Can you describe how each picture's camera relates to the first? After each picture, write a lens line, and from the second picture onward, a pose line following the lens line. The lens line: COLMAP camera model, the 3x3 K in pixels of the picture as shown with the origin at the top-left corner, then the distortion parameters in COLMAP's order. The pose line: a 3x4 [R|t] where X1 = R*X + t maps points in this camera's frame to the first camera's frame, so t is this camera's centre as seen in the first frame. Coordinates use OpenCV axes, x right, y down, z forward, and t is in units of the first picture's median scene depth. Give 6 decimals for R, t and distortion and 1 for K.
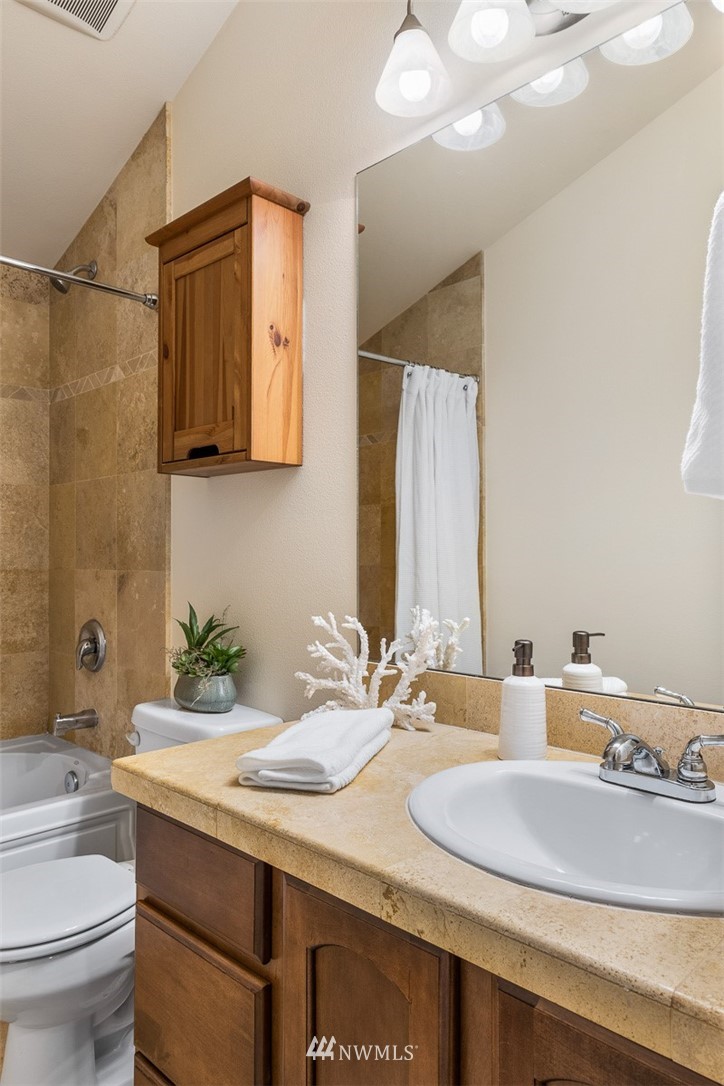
lens RADIAL K [[736.3, 0, 362.0], [0, 736.3, 543.0], [0, 0, 1]] dist [0.010081, 0.002064]
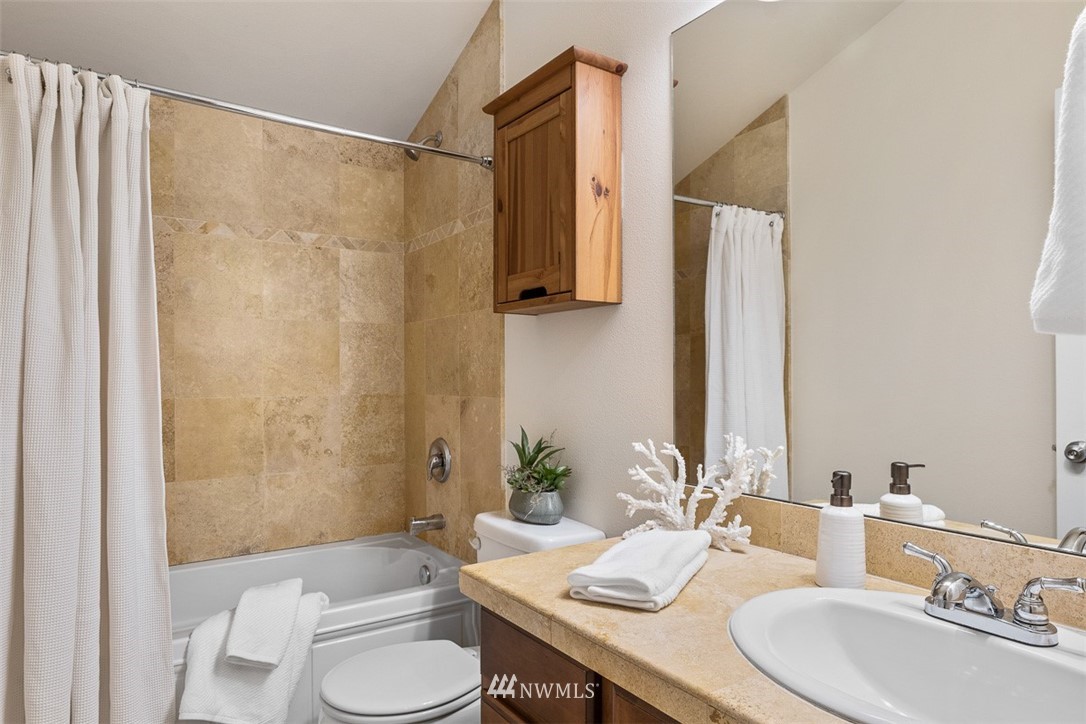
lens RADIAL K [[654.0, 0, 541.9], [0, 654.0, 375.1], [0, 0, 1]] dist [-0.035970, 0.025978]
pose [[0.981597, -0.003593, -0.190930, -0.011724], [0.005956, 0.999913, 0.011802, -0.010066], [0.190871, -0.012722, 0.981533, 0.020849]]
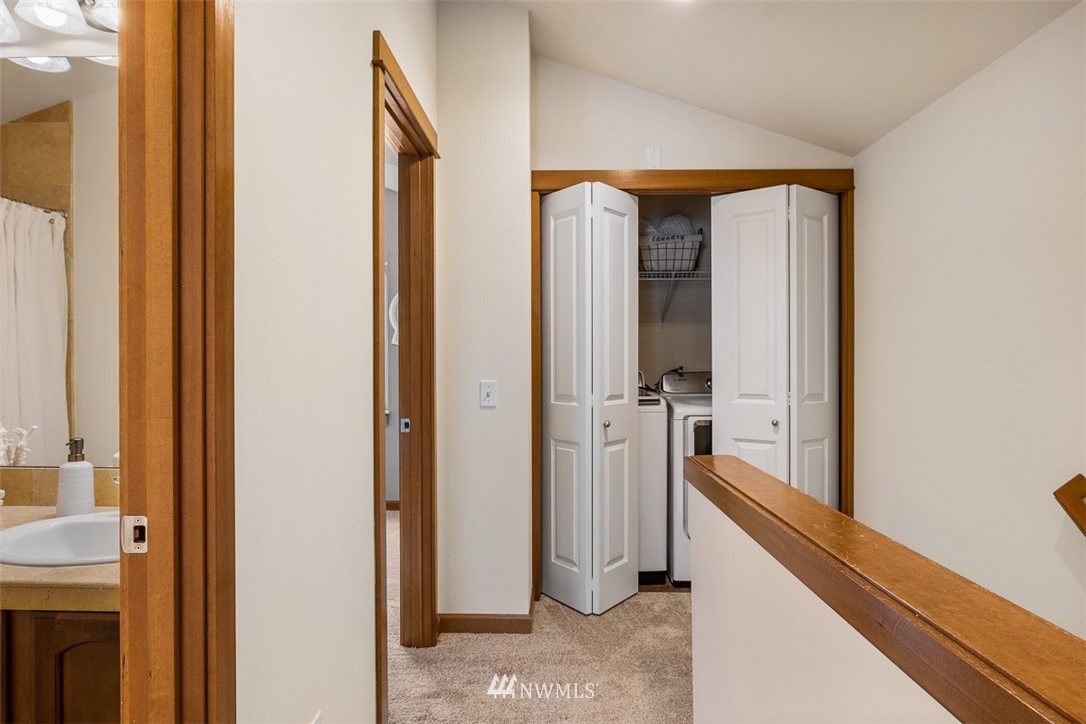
lens RADIAL K [[654.0, 0, 541.9], [0, 654.0, 375.1], [0, 0, 1]] dist [-0.035970, 0.025978]
pose [[0.718763, -0.002060, 0.695253, -0.010661], [-0.020252, 0.999509, 0.023897, -0.031047], [-0.694961, -0.031257, 0.718368, -0.396364]]
